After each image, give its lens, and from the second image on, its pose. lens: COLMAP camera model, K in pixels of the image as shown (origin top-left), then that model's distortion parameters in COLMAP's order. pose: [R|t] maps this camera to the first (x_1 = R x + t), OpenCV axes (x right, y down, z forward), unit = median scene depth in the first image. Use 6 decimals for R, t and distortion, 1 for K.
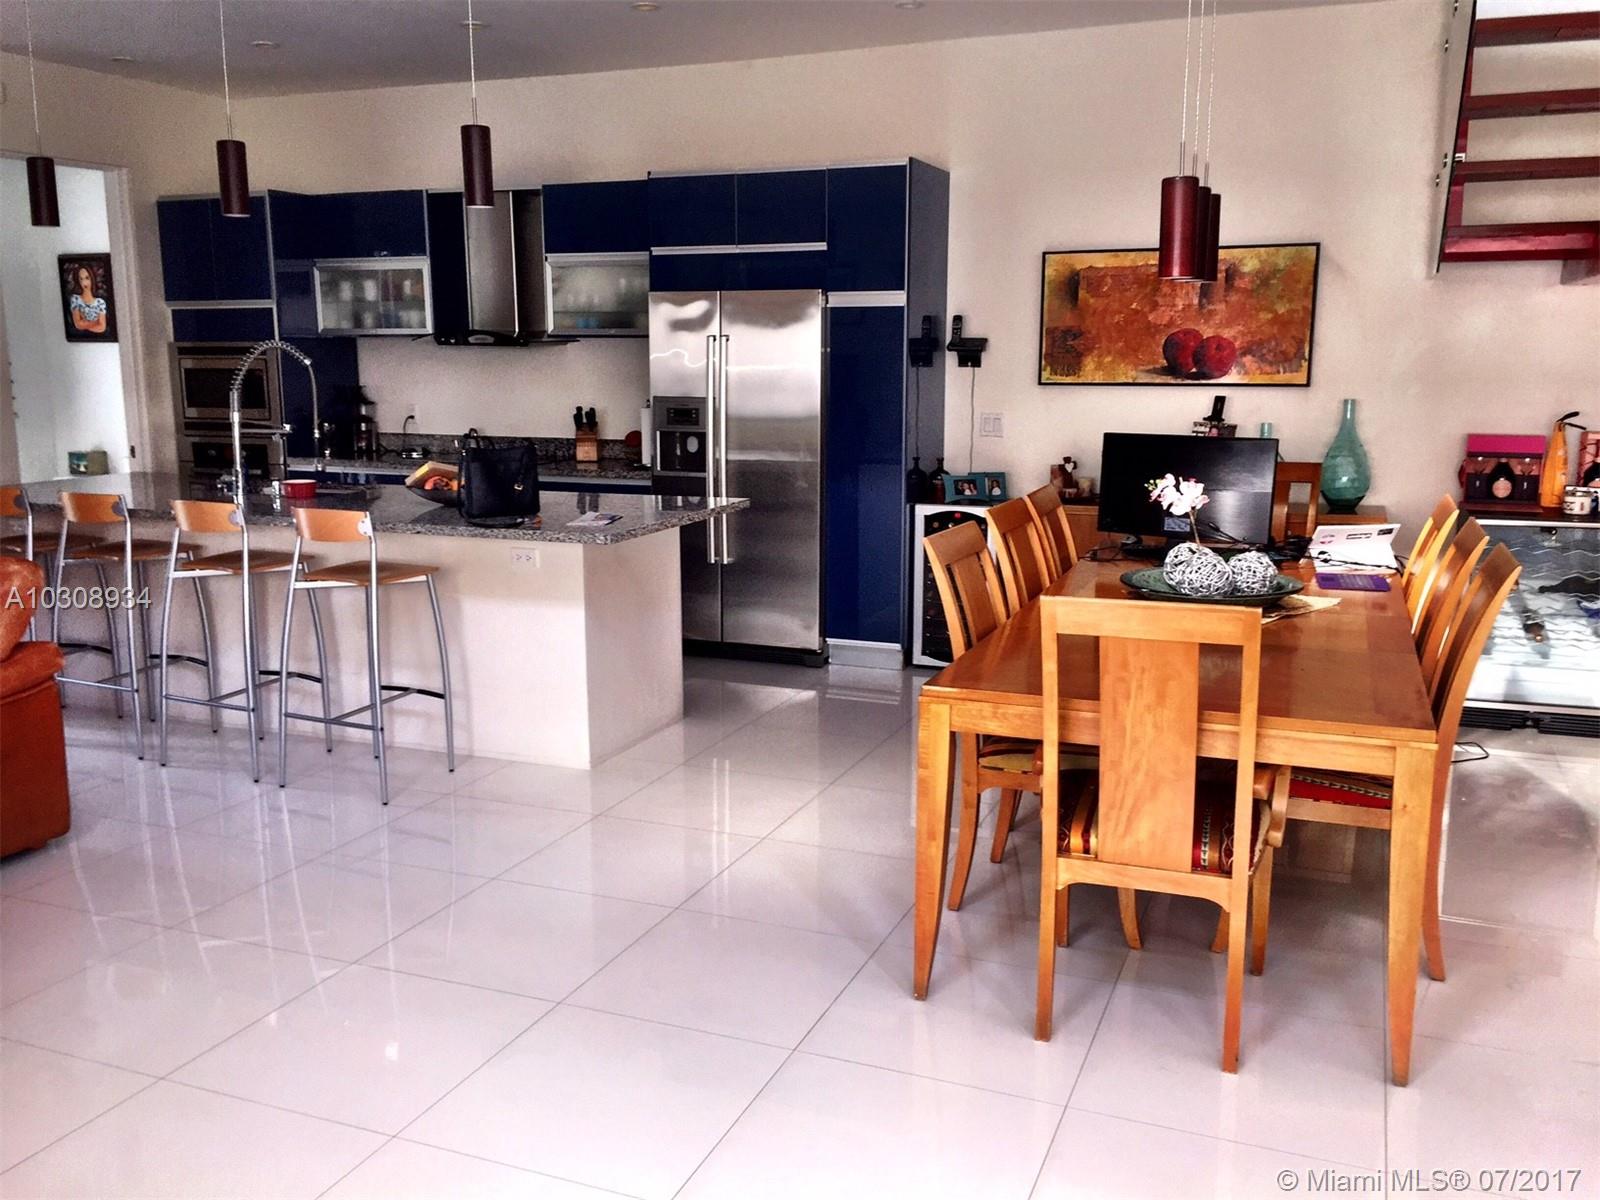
lens RADIAL K [[1386.9, 0, 800.0], [0, 1386.9, 600.0], [0, 0, 1]] dist [0.087717, -0.118704]
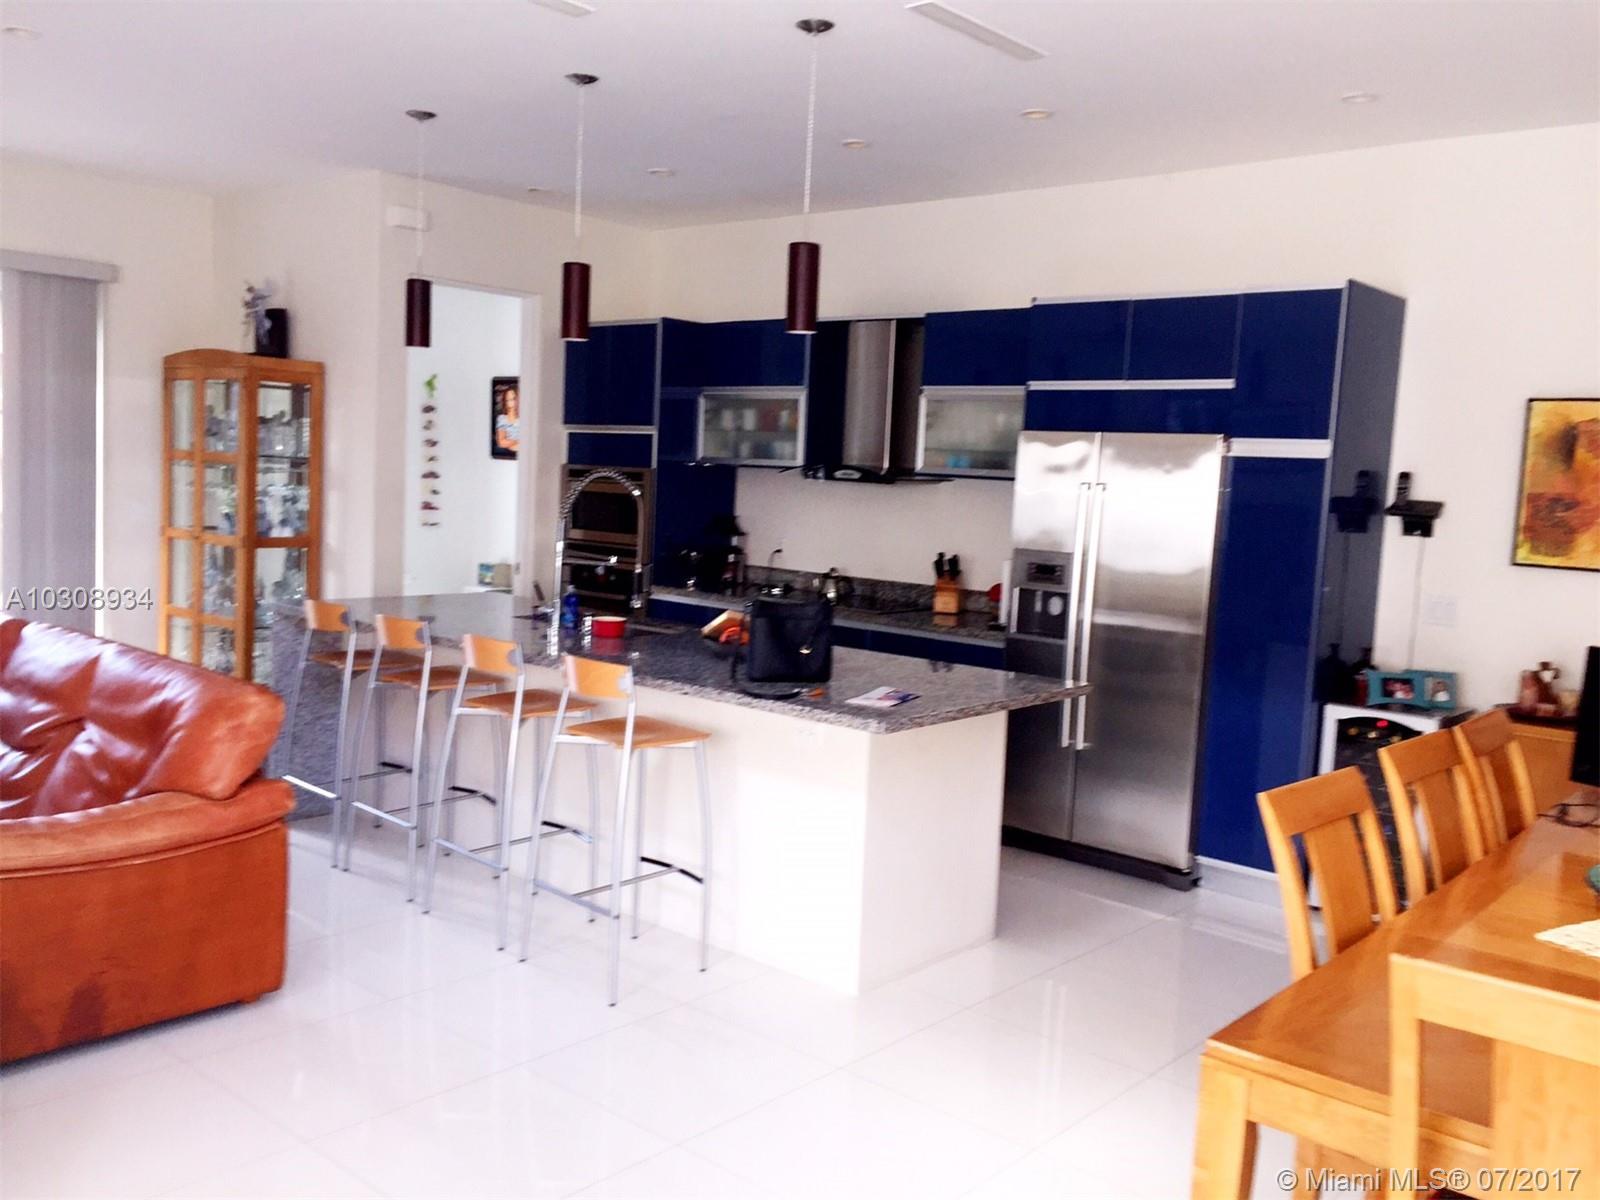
lens RADIAL K [[1386.9, 0, 800.0], [0, 1386.9, 600.0], [0, 0, 1]] dist [0.087717, -0.118704]
pose [[0.944696, 0.076255, -0.318958, 0.048293], [-0.105045, 0.991708, -0.074031, -0.035422], [0.310668, 0.103441, 0.944873, 0.137956]]
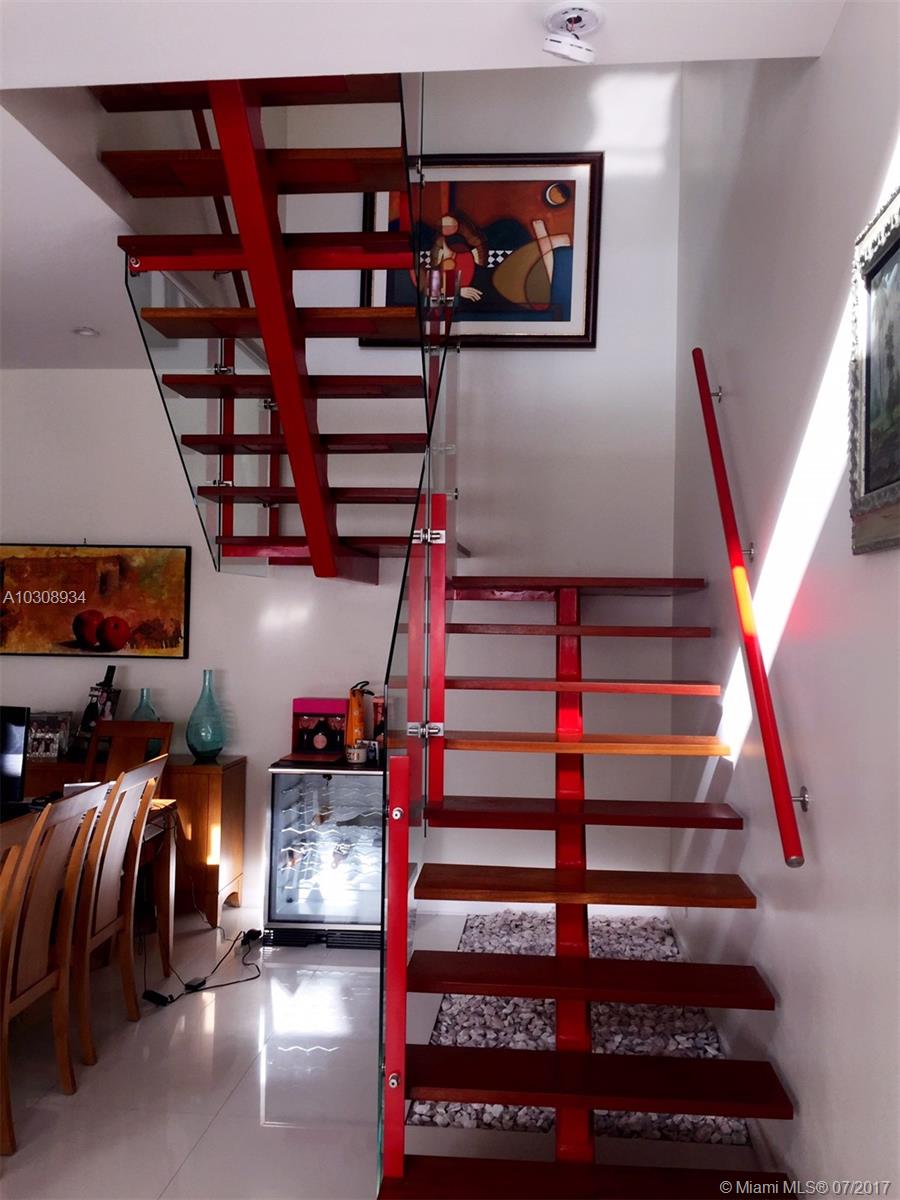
lens RADIAL K [[1040.2, 0, 450.0], [0, 1040.2, 600.0], [0, 0, 1]] dist [0.087717, -0.118704]
pose [[0.953422, 0.027017, 0.300428, 0.285309], [0.033587, 0.980279, -0.194742, -0.015227], [-0.299764, 0.195762, 0.933712, 0.058214]]
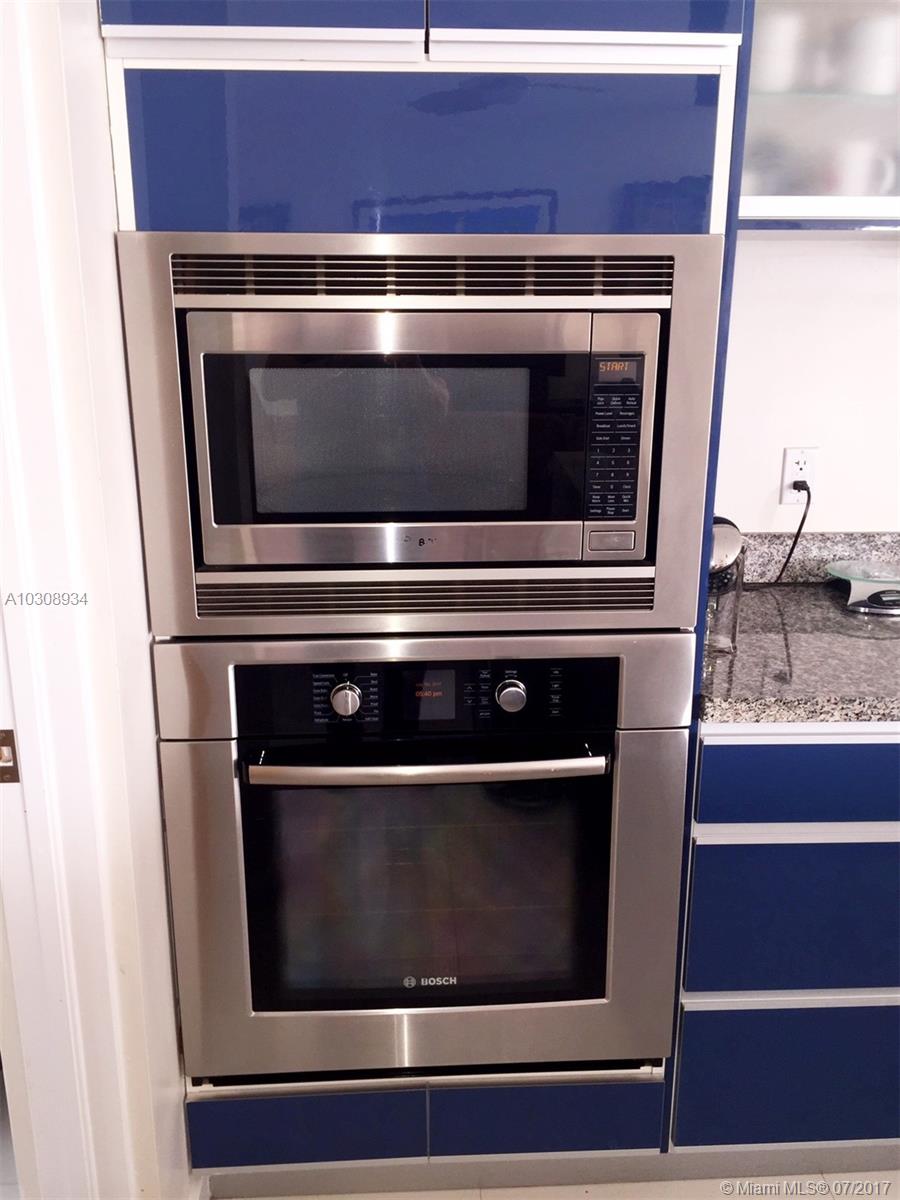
lens RADIAL K [[1040.2, 0, 450.0], [0, 1040.2, 600.0], [0, 0, 1]] dist [0.087717, -0.118704]
pose [[0.904269, -0.112975, 0.411746, -0.568694], [0.071910, 0.990880, 0.113951, -0.170245], [-0.420865, -0.073433, 0.904146, 0.993135]]
